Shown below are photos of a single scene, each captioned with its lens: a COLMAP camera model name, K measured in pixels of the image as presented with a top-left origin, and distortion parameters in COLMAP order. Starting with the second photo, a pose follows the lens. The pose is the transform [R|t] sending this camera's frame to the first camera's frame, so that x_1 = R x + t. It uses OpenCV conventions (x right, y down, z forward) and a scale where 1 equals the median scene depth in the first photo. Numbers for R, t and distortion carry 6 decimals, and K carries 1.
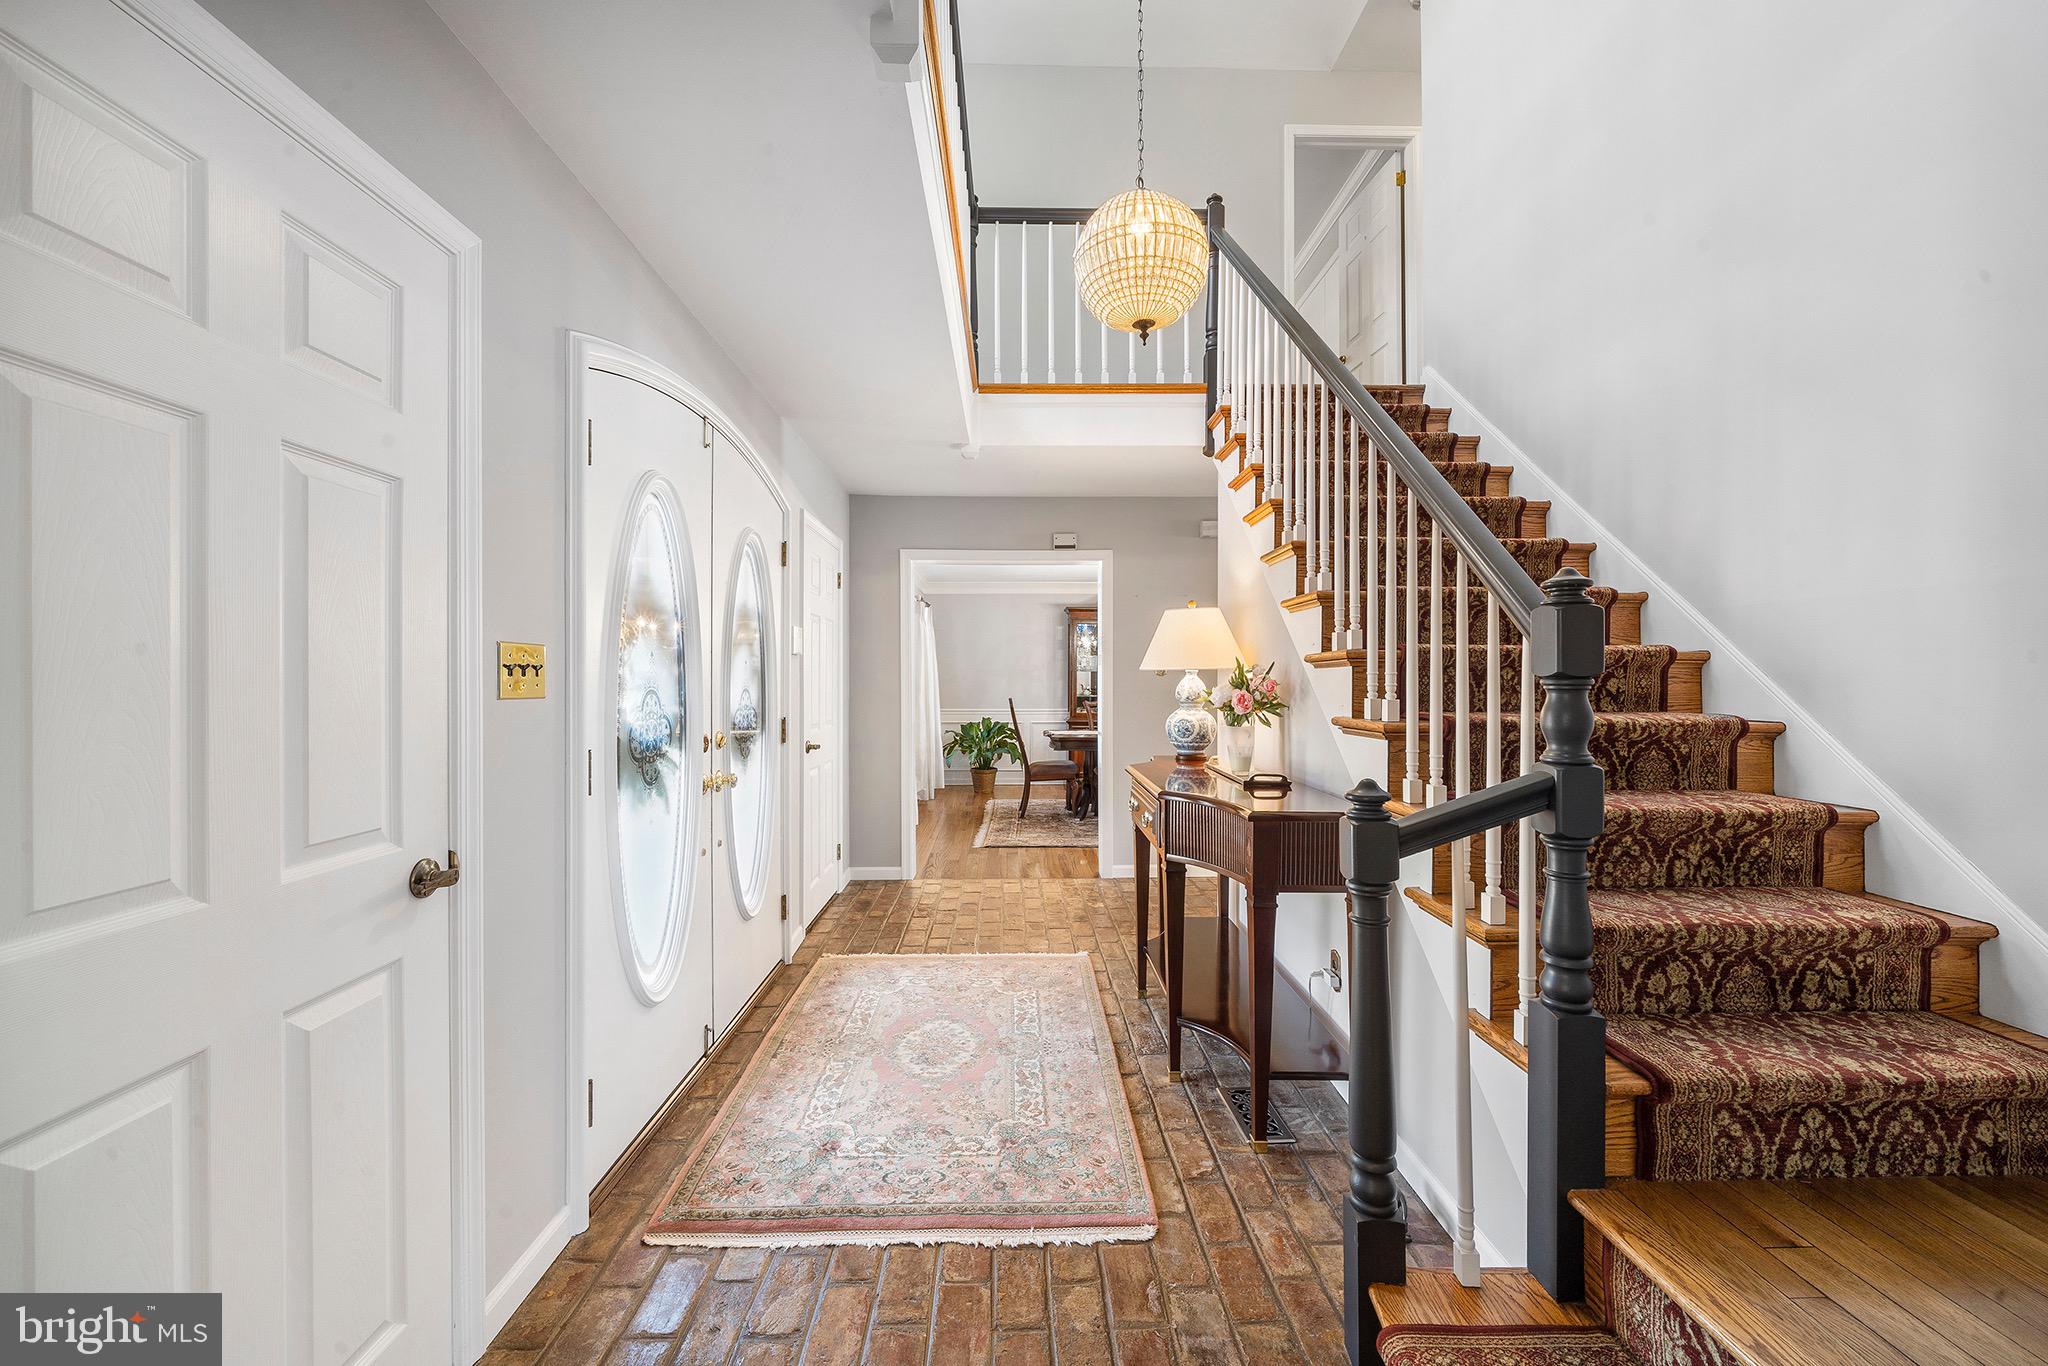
lens RADIAL K [[774.1, 0, 1033.4], [0, 774.1, 683.8], [0, 0, 1]] dist [-0.002608, -0.000229]
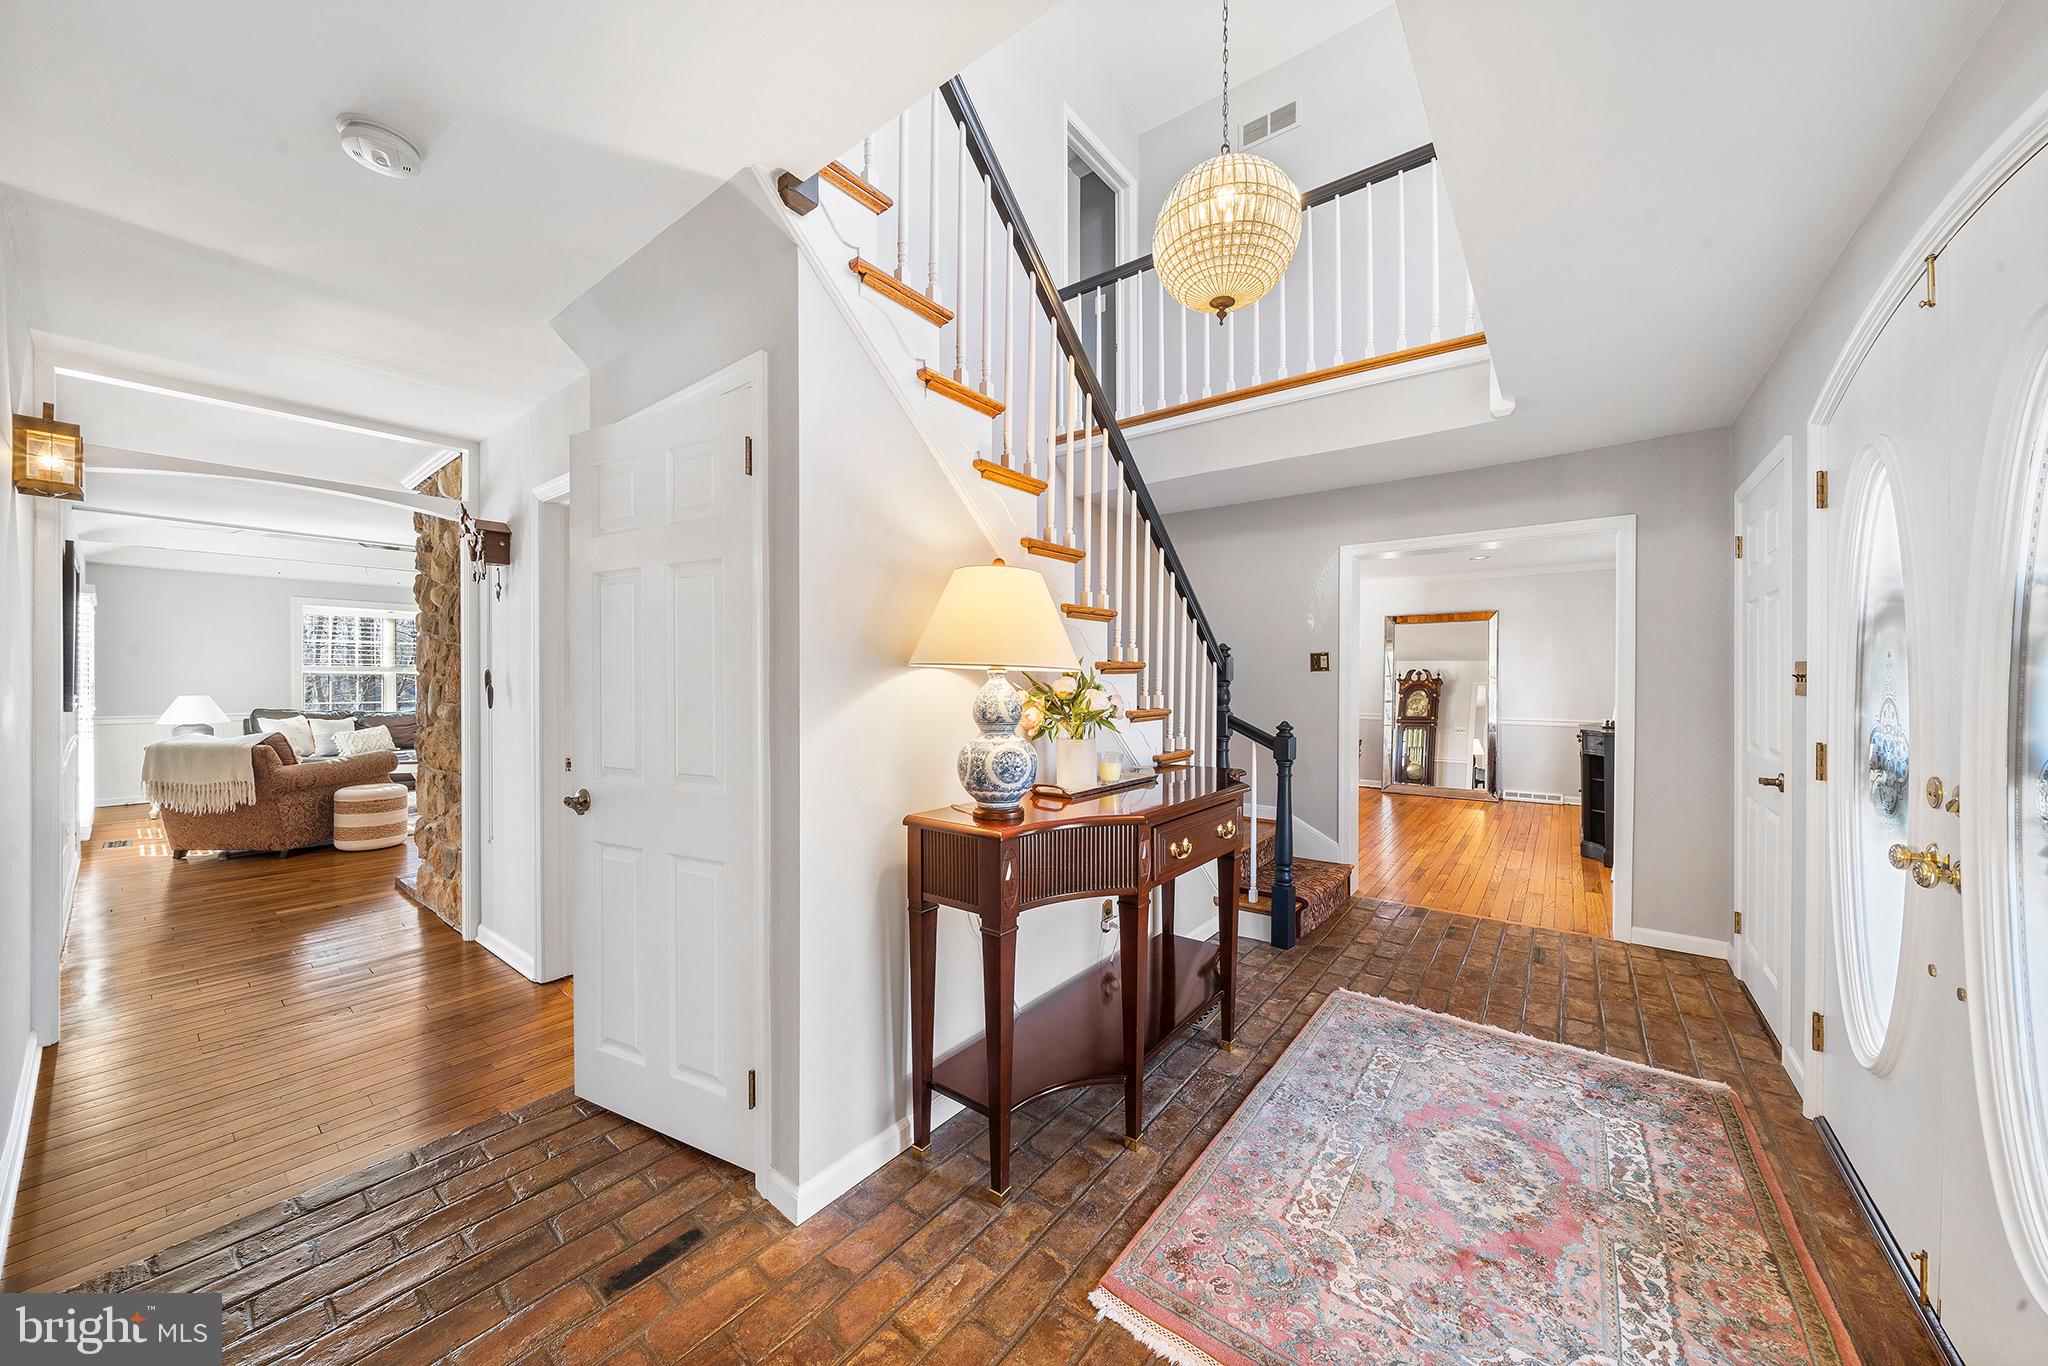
lens RADIAL K [[702.1, 0, 1024.0], [0, 702.1, 683.0], [0, 0, 1]] dist [0.000248, -0.000007]
pose [[-0.766340, -0.006257, 0.642405, -0.249040], [0.001505, 0.999932, 0.011534, -0.023460], [-0.642434, 0.009806, -0.766279, 2.061764]]
